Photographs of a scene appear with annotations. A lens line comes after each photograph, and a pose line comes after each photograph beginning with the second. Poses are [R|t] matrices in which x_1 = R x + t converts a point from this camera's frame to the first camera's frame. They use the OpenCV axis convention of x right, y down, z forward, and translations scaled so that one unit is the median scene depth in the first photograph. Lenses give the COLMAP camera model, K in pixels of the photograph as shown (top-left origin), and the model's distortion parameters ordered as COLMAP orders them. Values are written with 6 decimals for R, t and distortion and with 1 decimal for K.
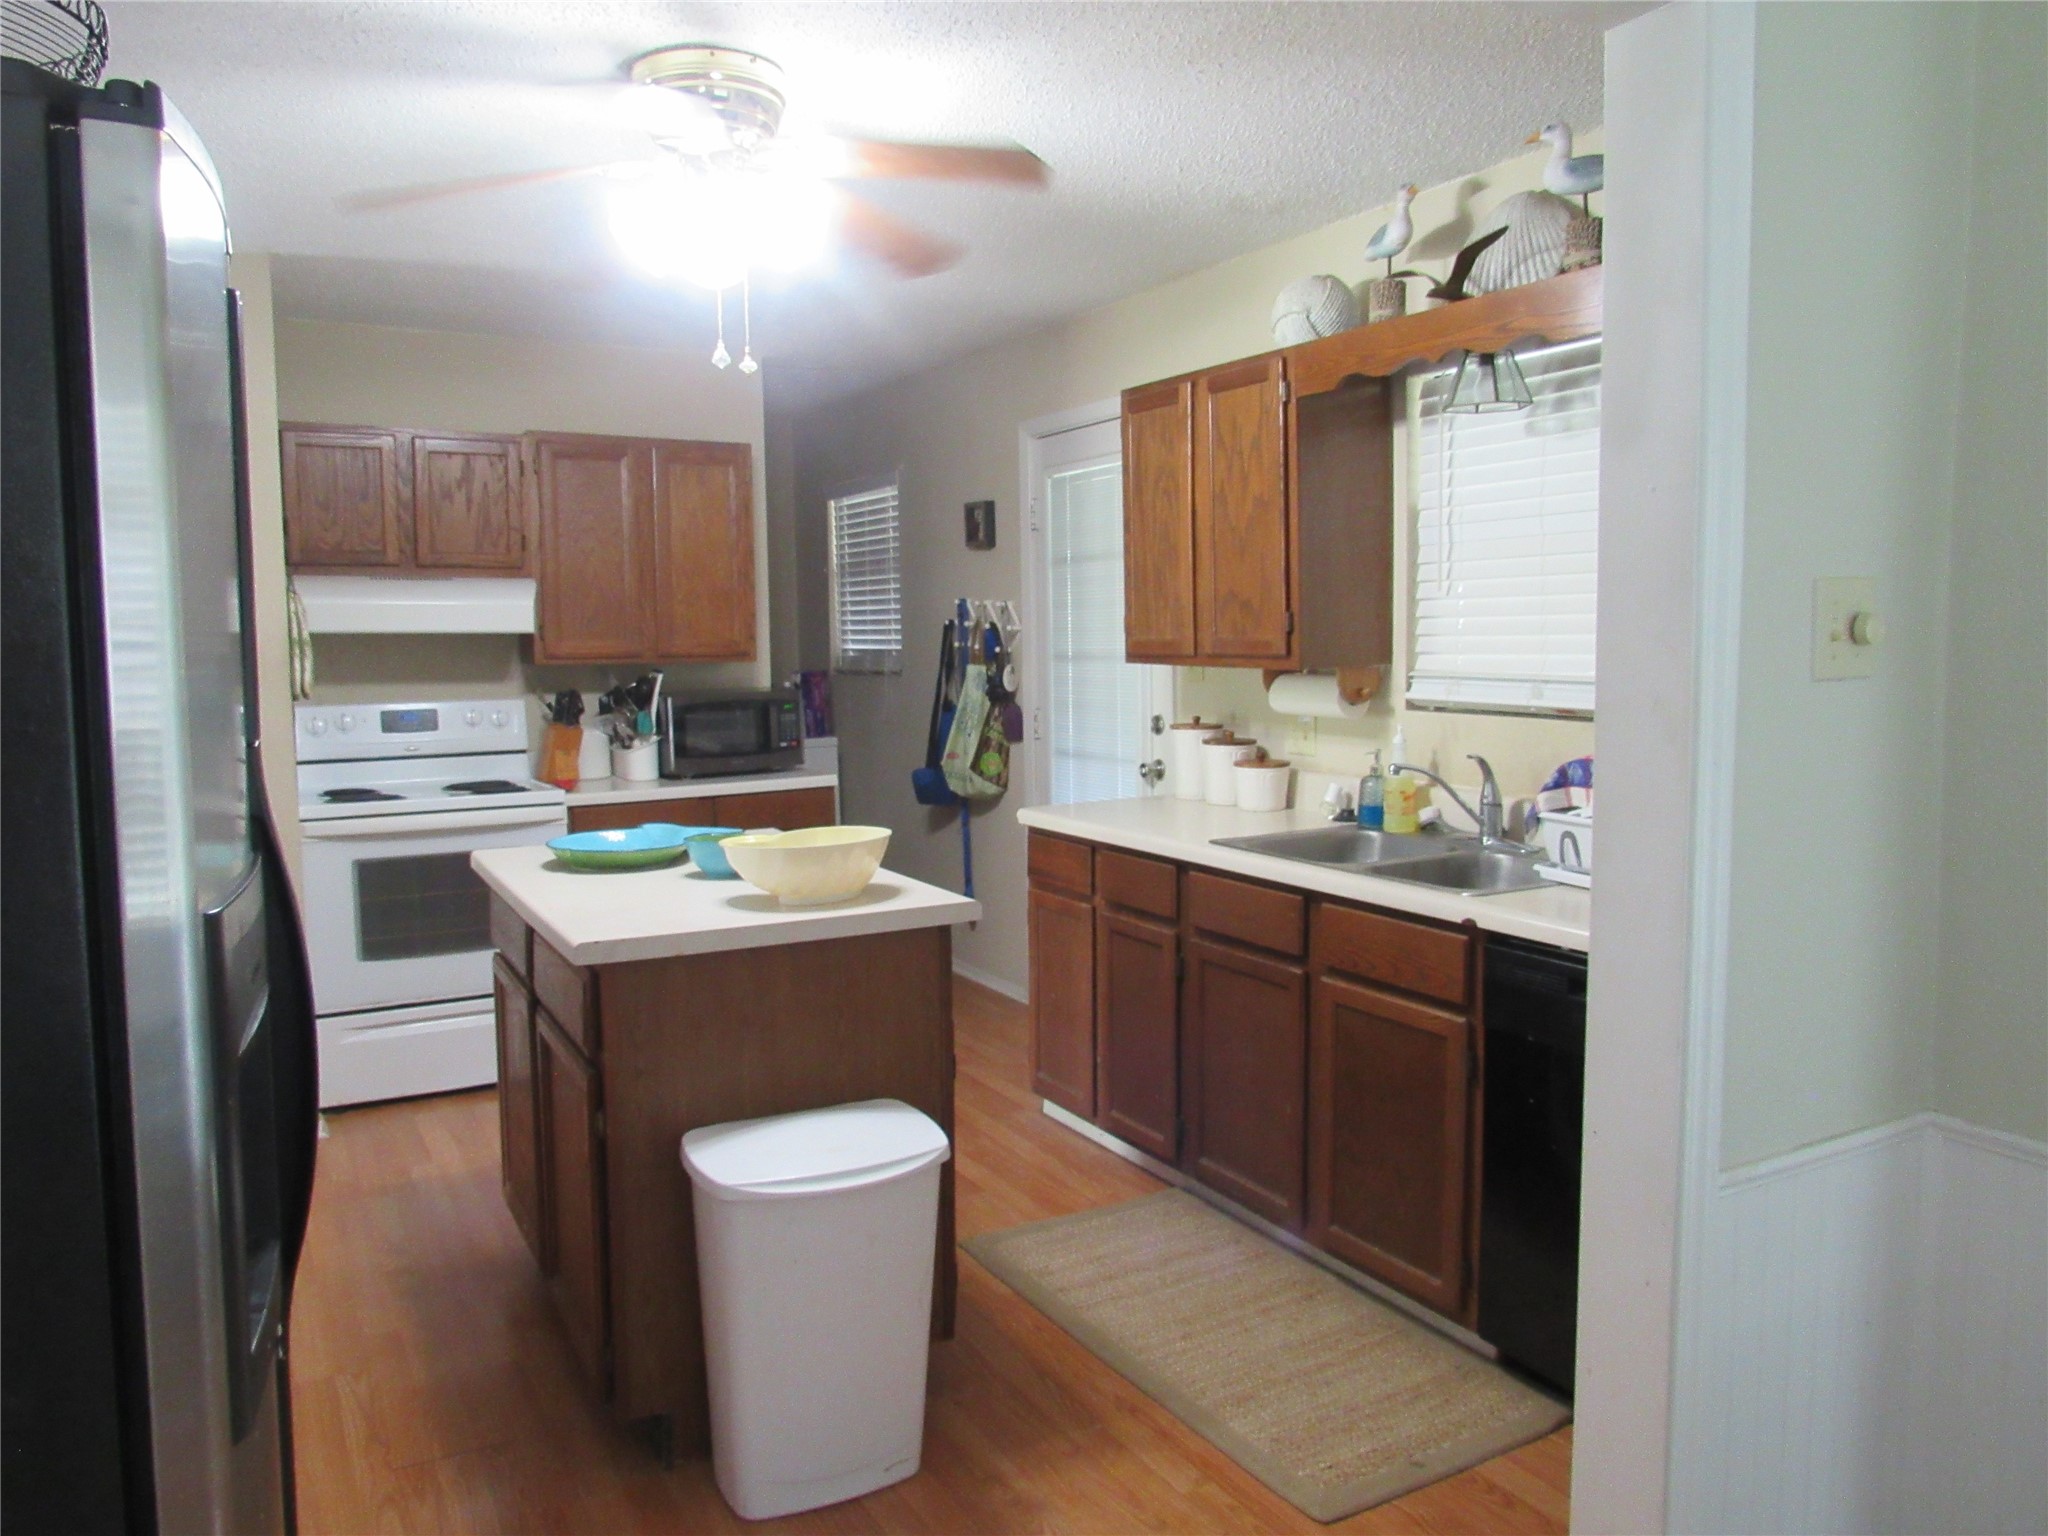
lens RADIAL K [[1458.4, 0, 1011.1], [0, 1458.4, 778.1], [0, 0, 1]] dist [-0.031808, 0.013710]
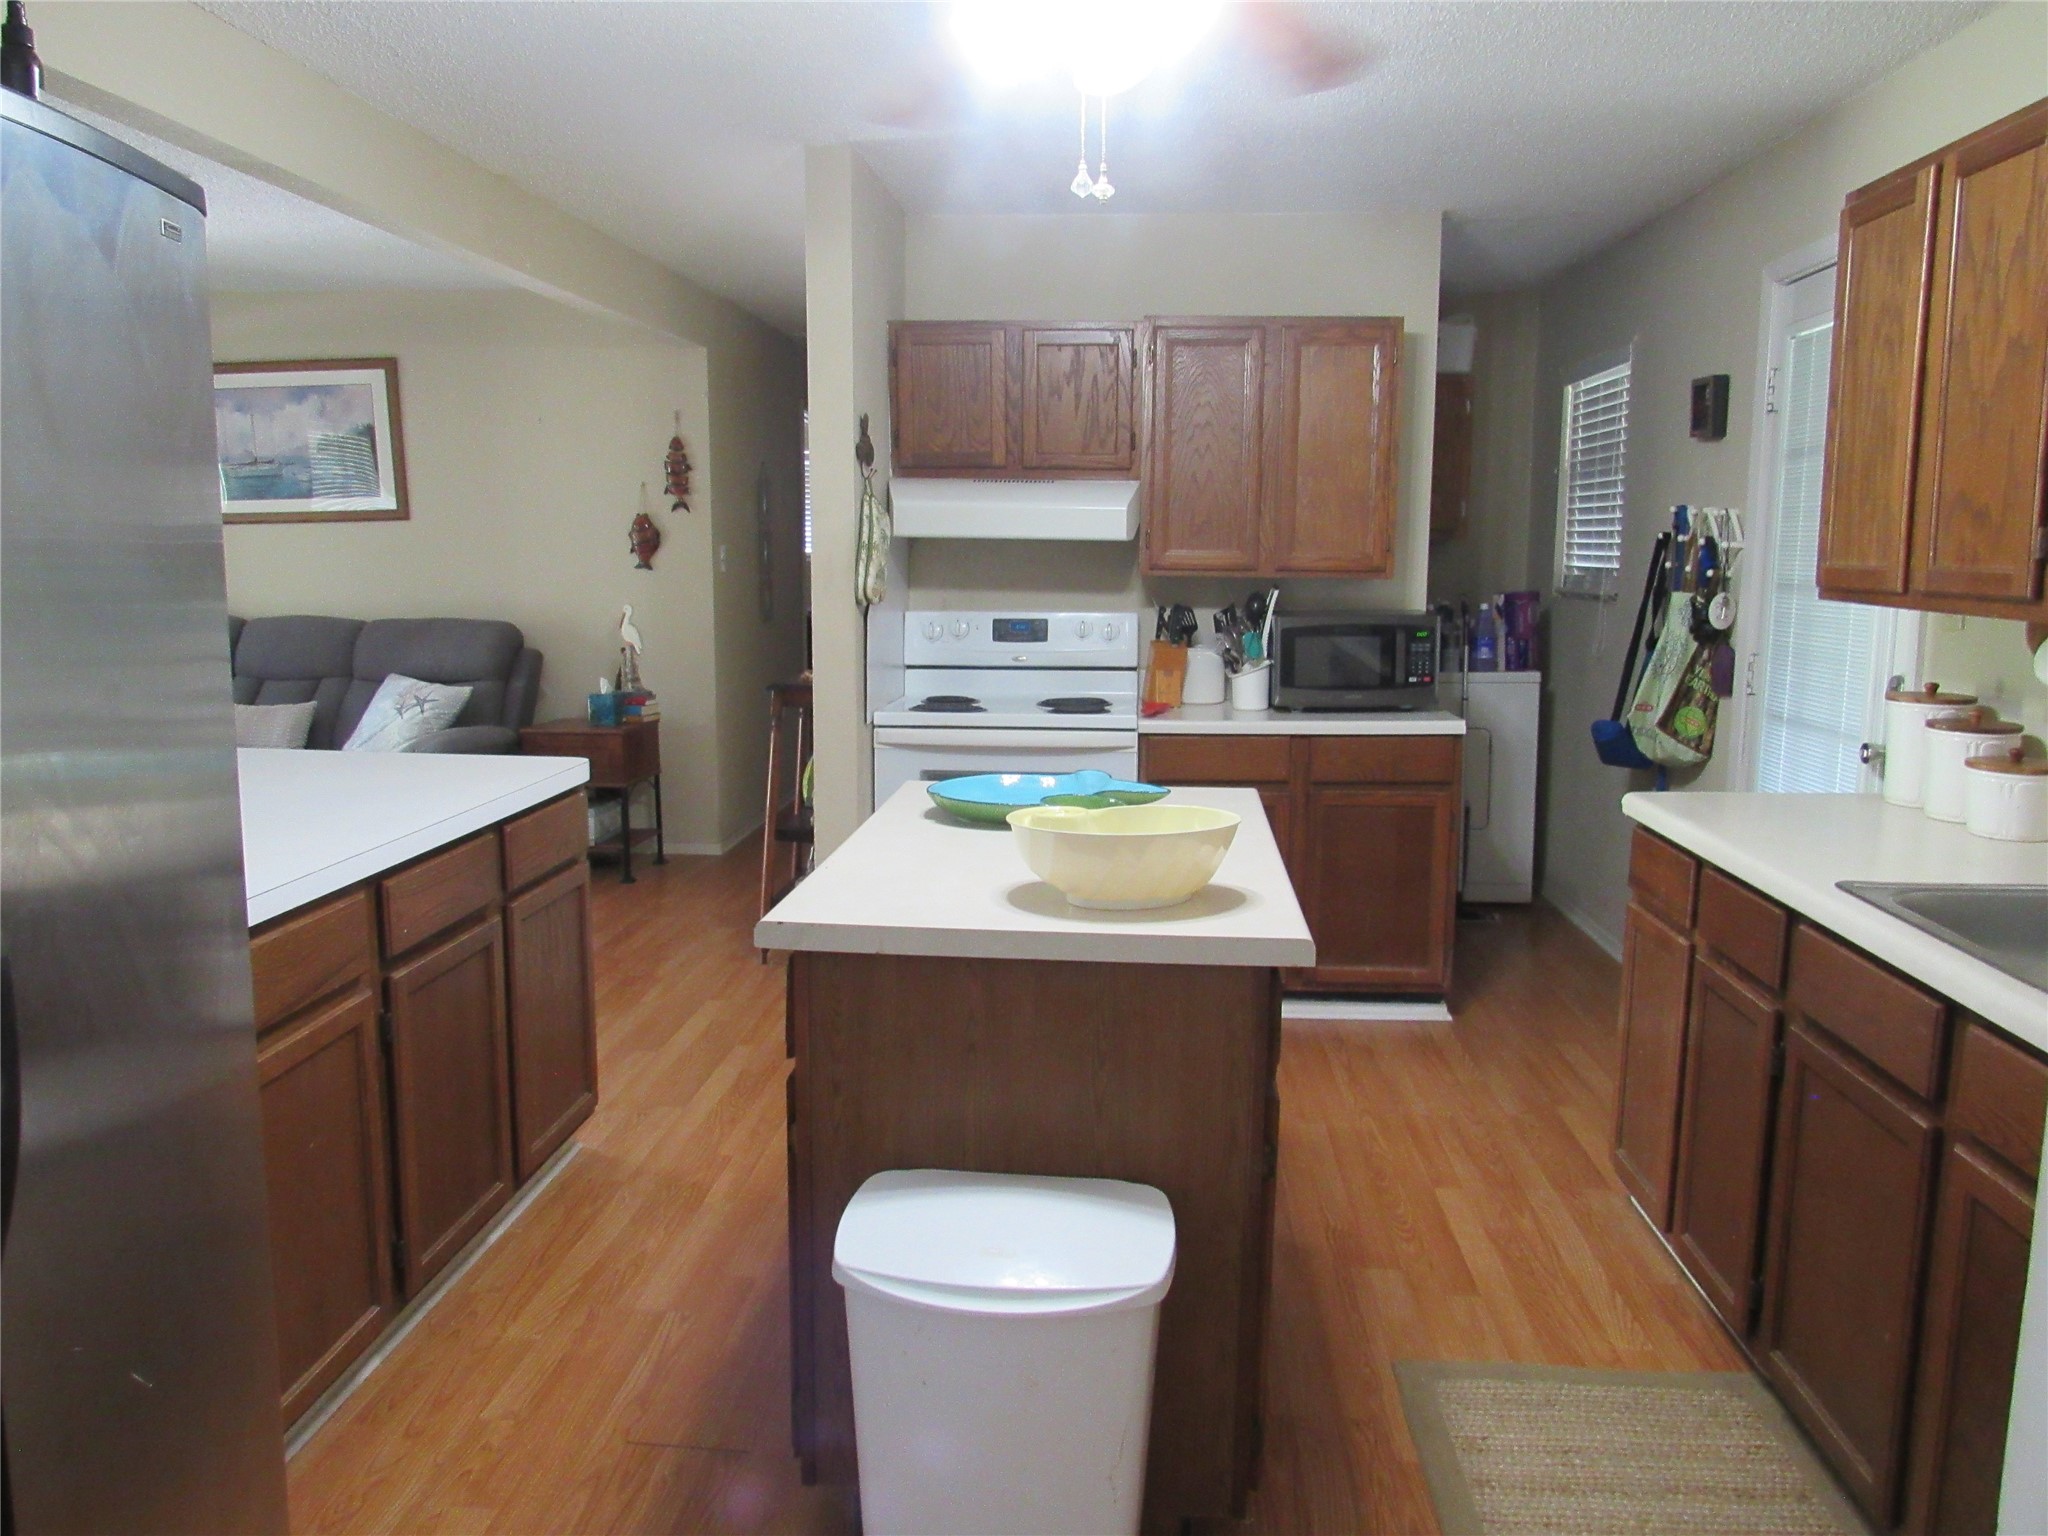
lens RADIAL K [[1458.4, 0, 1024.4], [0, 1458.4, 773.7], [0, 0, 1]] dist [-0.031808, 0.013710]
pose [[0.832812, 0.101401, -0.544190, 0.126809], [-0.068827, 0.994419, 0.079964, -0.022271], [0.549261, -0.029140, 0.835143, 0.190142]]
